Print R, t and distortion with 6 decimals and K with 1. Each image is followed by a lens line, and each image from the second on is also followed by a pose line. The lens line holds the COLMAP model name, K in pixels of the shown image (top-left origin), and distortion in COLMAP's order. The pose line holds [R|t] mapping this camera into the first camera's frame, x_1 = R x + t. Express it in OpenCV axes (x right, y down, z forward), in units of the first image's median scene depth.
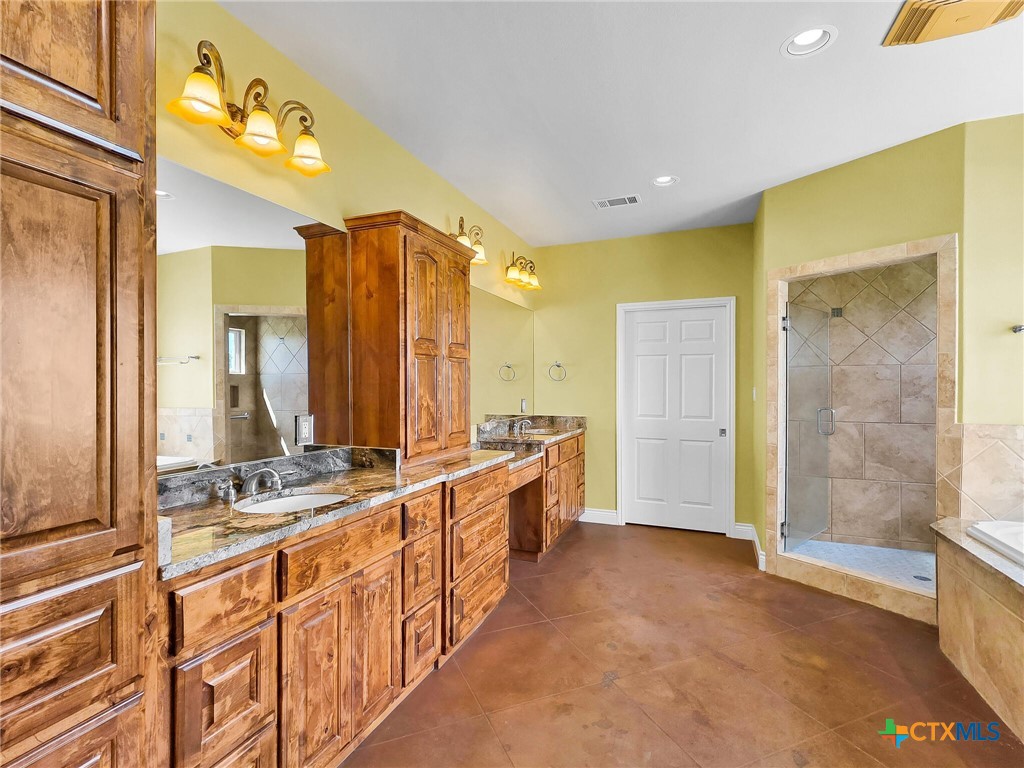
lens RADIAL K [[485.3, 0, 515.2], [0, 485.3, 386.5], [0, 0, 1]] dist [-0.000254, -0.000200]
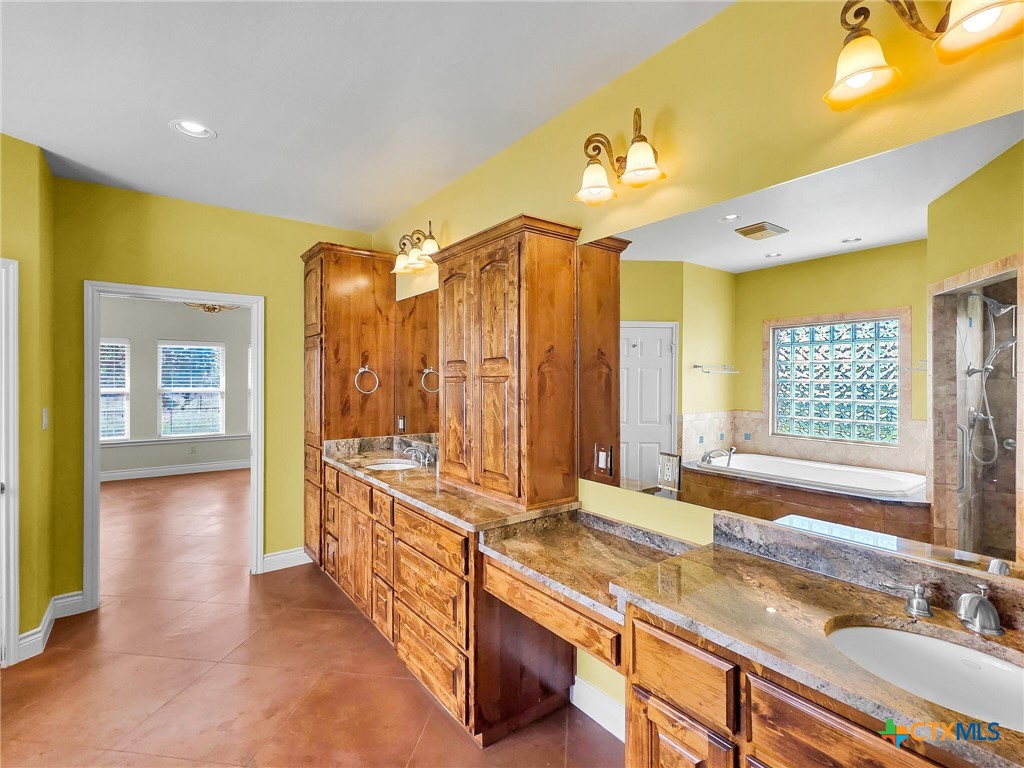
lens RADIAL K [[485.3, 0, 513.8], [0, 485.3, 384.3], [0, 0, 1]] dist [-0.000254, -0.000200]
pose [[-0.526438, 0.000632, -0.850213, 0.586404], [-0.002723, 0.999993, 0.002429, -0.053675], [0.850209, 0.003594, -0.526433, 1.611144]]
